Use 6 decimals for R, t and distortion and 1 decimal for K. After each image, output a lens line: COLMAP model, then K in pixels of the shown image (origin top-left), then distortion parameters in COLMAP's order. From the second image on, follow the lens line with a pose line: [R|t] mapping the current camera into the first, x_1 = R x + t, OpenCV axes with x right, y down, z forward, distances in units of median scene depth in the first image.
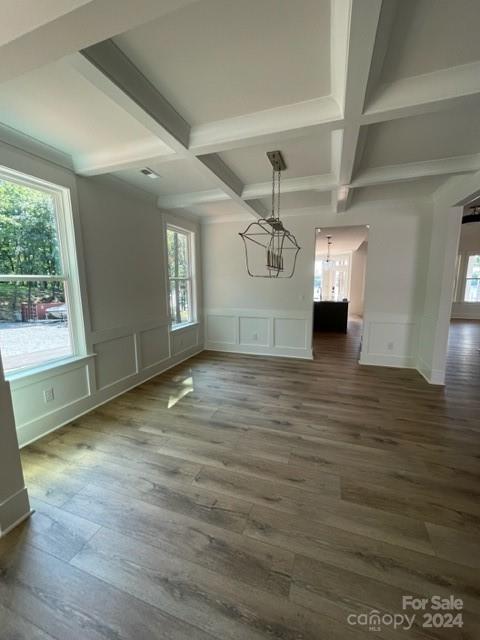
lens RADIAL K [[259.7, 0, 240.9], [0, 259.7, 321.2], [0, 0, 1]] dist [-0.001368, 0.000137]
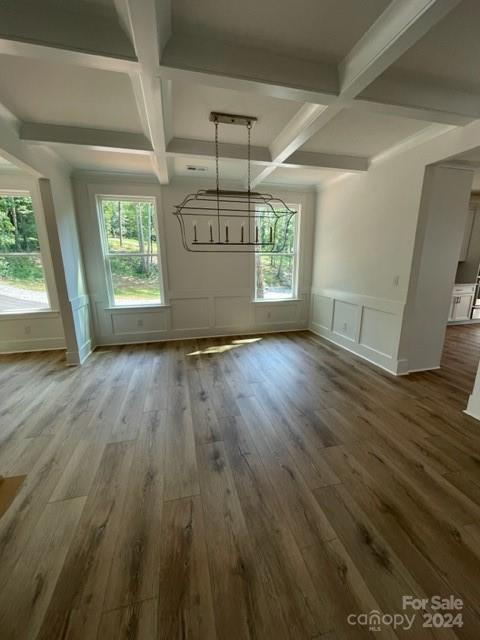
lens RADIAL K [[259.7, 0, 240.9], [0, 259.7, 321.2], [0, 0, 1]] dist [-0.001368, 0.000137]
pose [[0.557971, 0.195919, -0.806402, 0.941040], [-0.125418, 0.980479, 0.151431, -0.068321], [0.820329, 0.016643, 0.571650, 0.491382]]
